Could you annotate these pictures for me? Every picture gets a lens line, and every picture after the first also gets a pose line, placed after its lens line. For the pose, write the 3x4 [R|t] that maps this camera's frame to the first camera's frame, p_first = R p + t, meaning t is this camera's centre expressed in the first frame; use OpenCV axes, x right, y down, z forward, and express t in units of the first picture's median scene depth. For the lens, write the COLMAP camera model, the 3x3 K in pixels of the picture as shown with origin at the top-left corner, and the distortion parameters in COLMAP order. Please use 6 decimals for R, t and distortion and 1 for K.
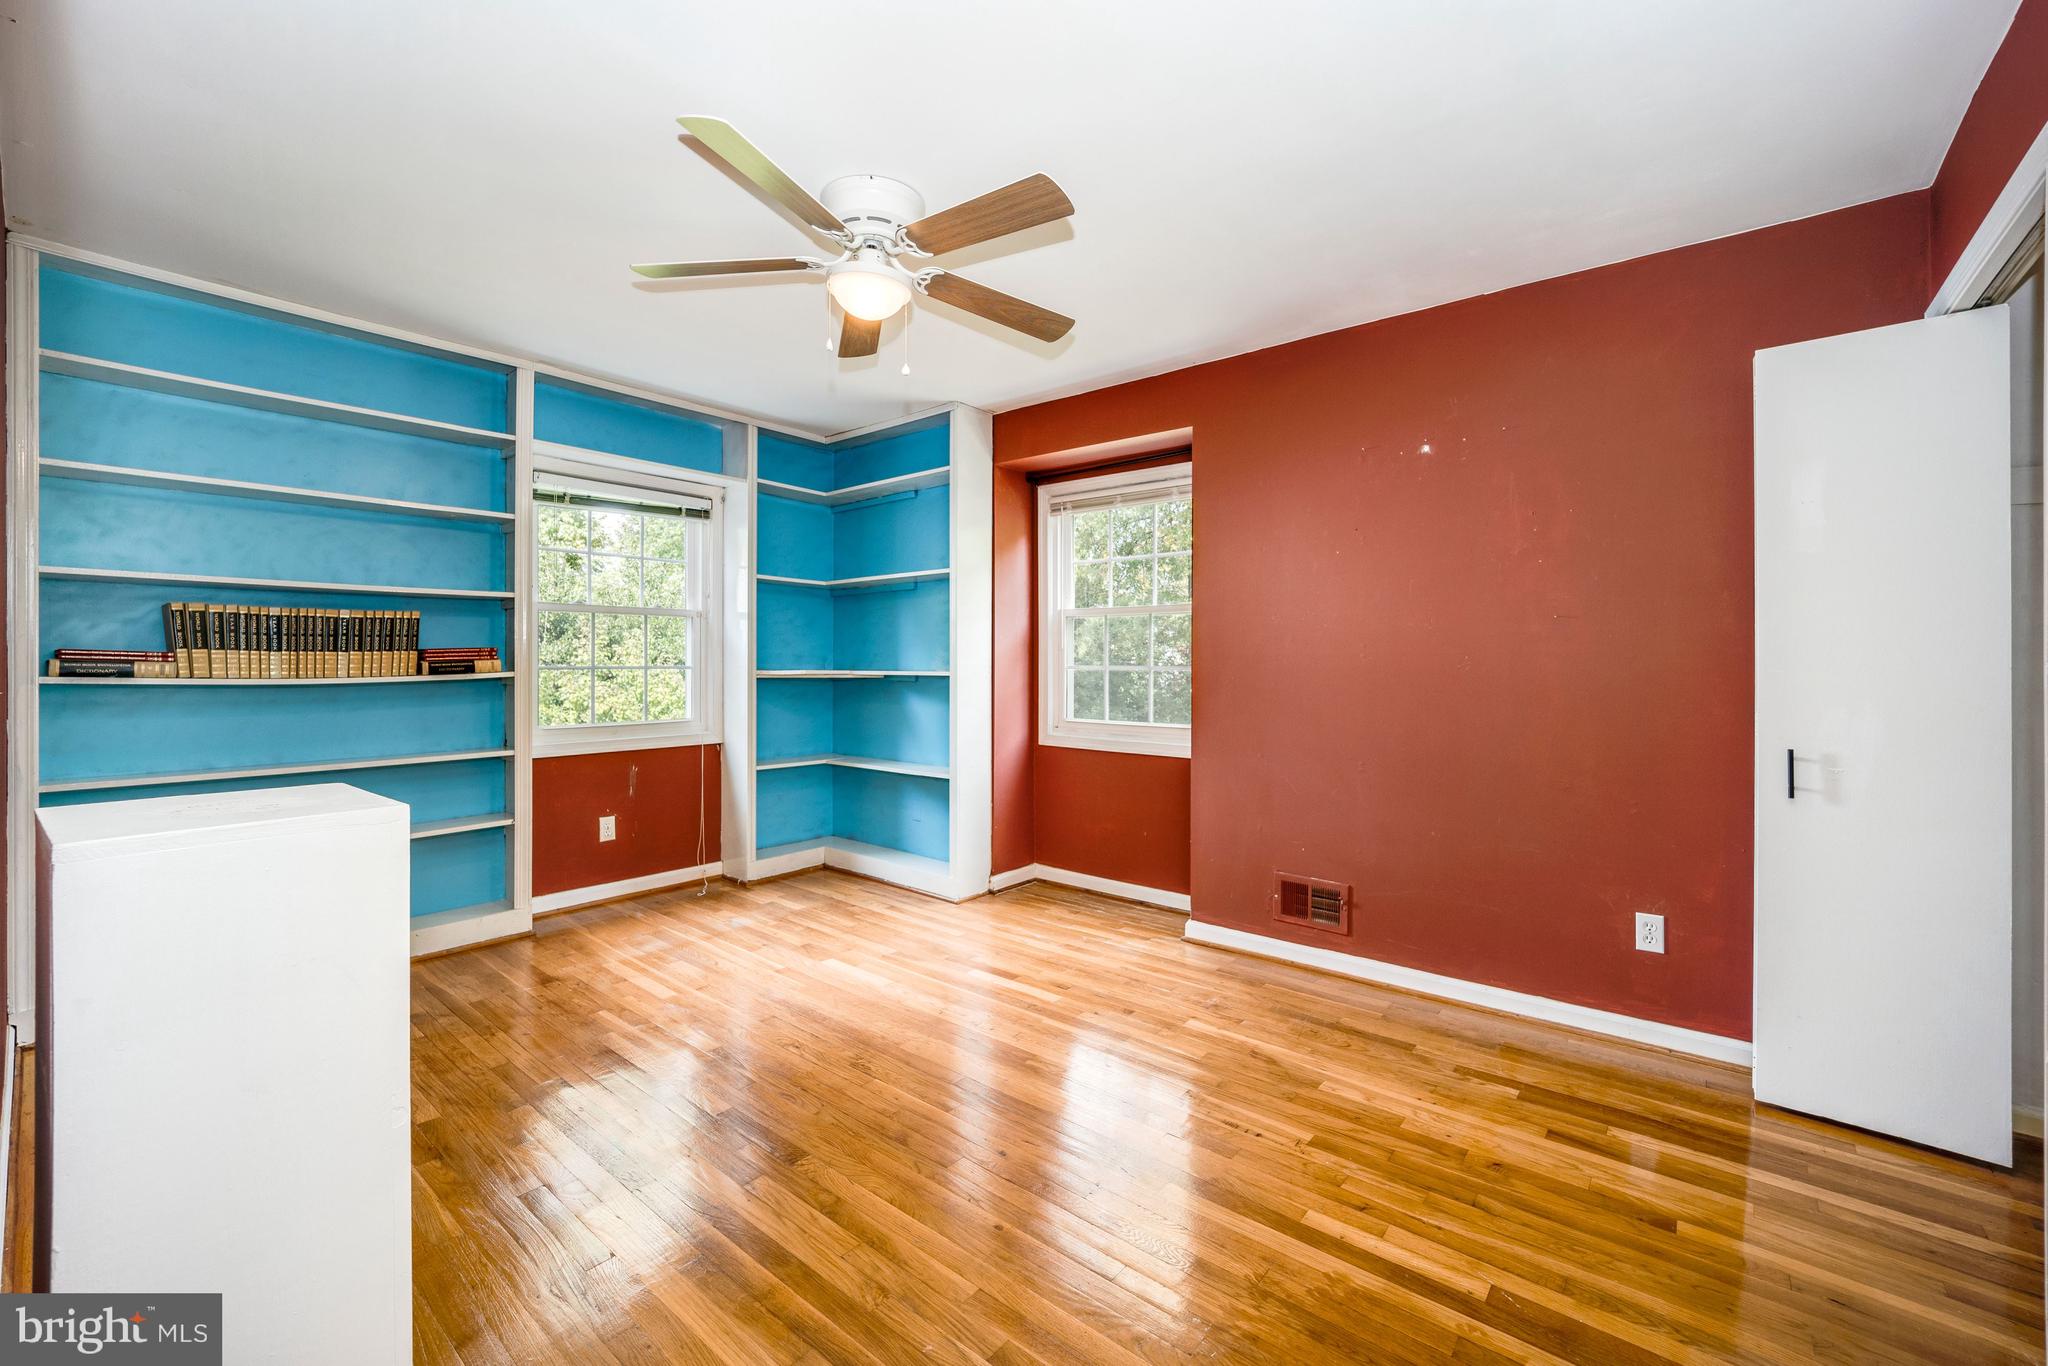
lens RADIAL K [[834.1, 0, 1022.8], [0, 834.1, 675.4], [0, 0, 1]] dist [0.000419, -0.008665]
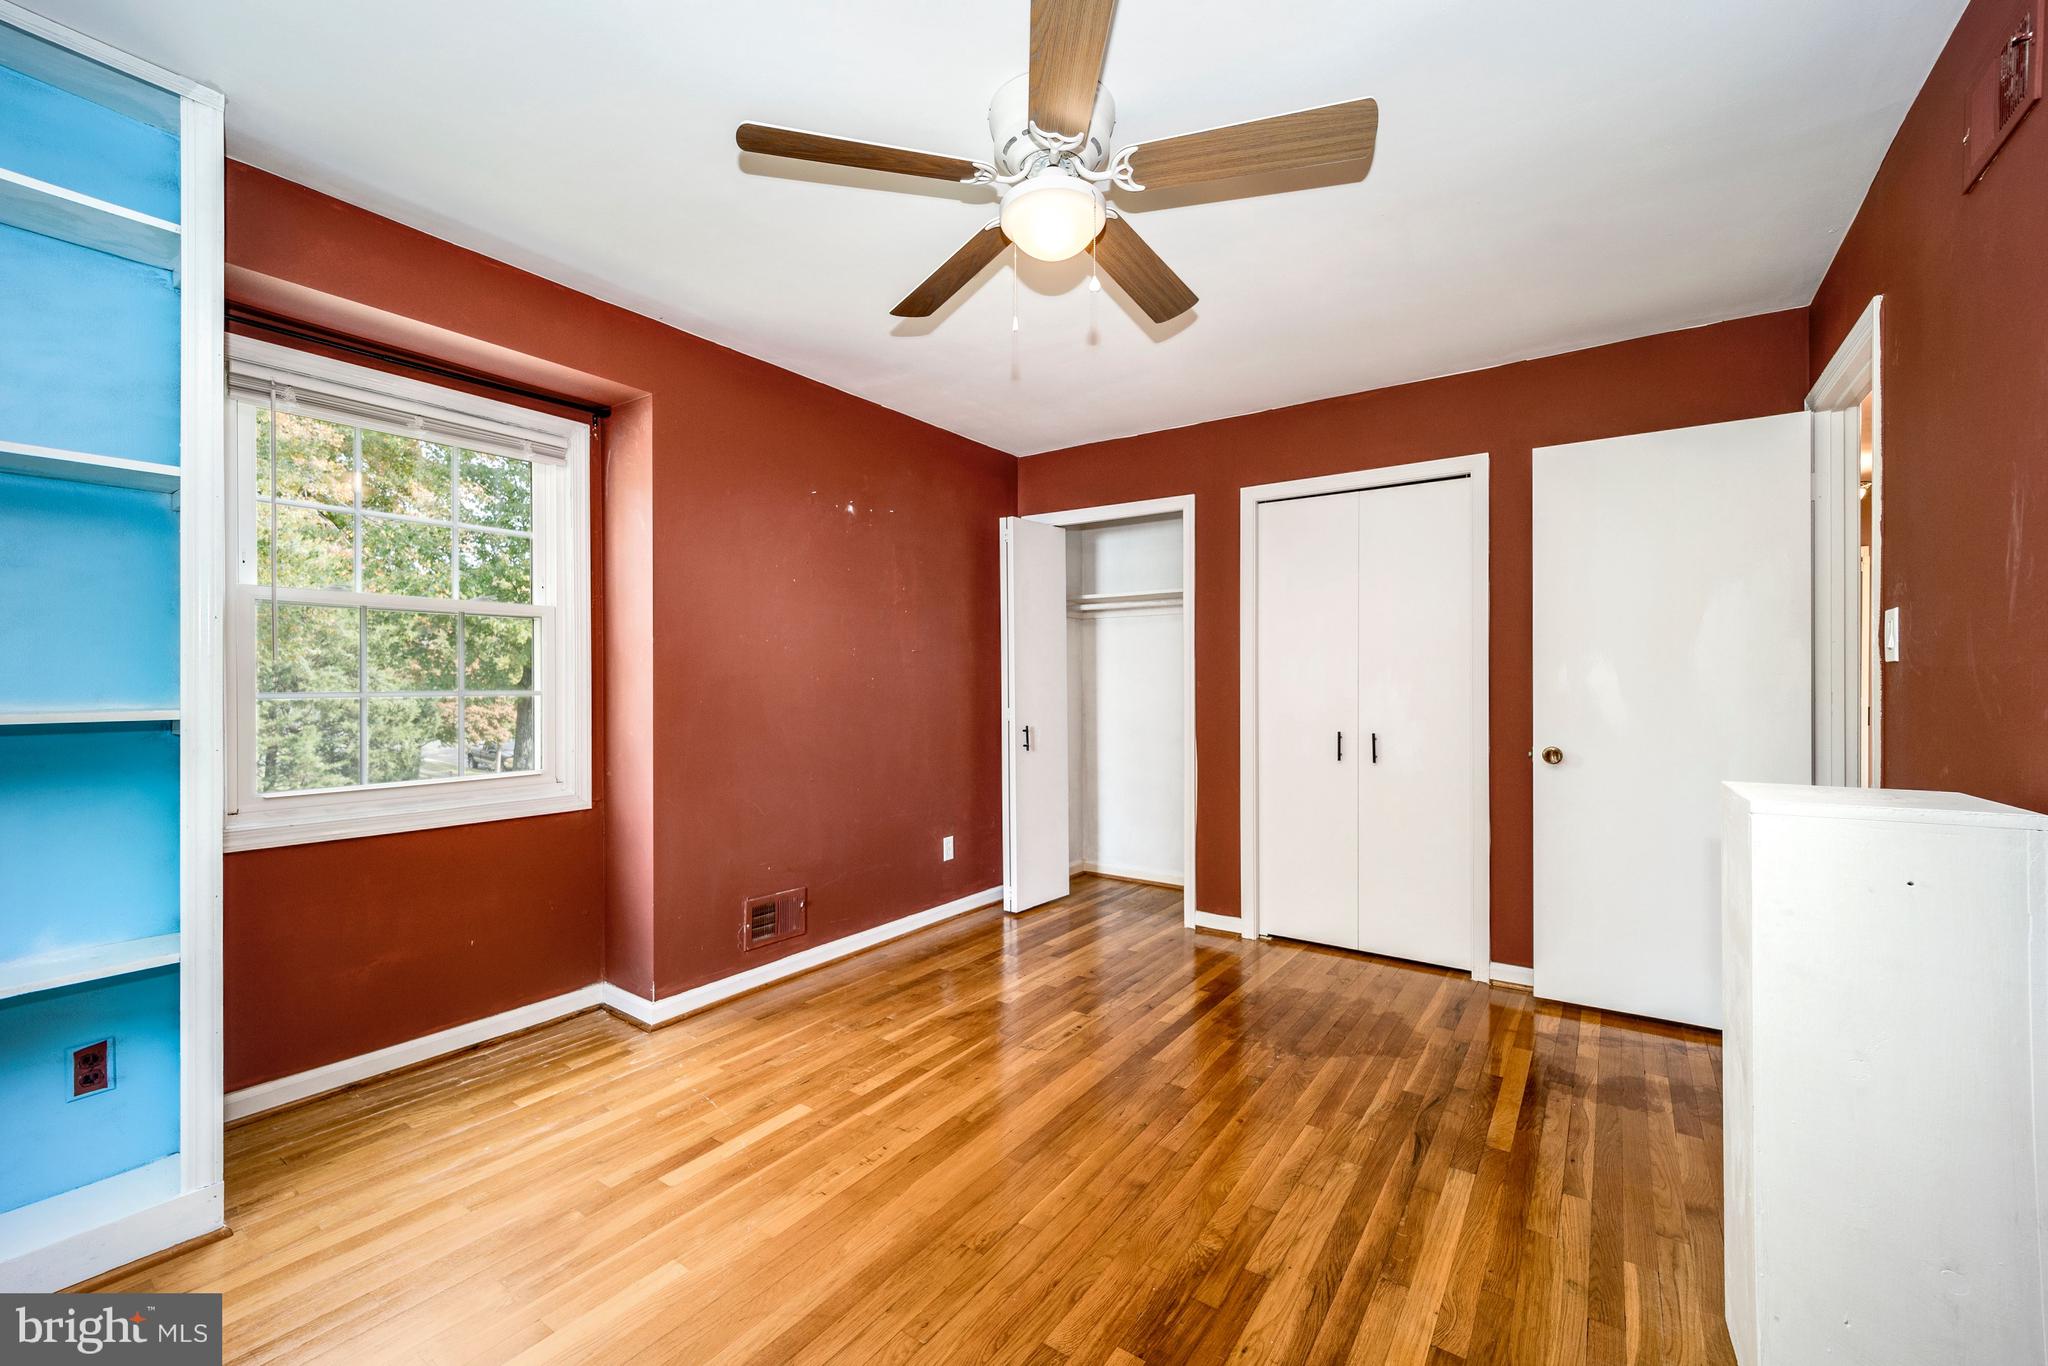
lens RADIAL K [[834.1, 0, 1022.8], [0, 834.1, 675.4], [0, 0, 1]] dist [0.000419, -0.008665]
pose [[-0.075352, 0.004141, 0.997148, -0.760653], [0.023206, 0.999728, -0.002398, -0.015984], [-0.996887, 0.022960, -0.075428, 0.837968]]
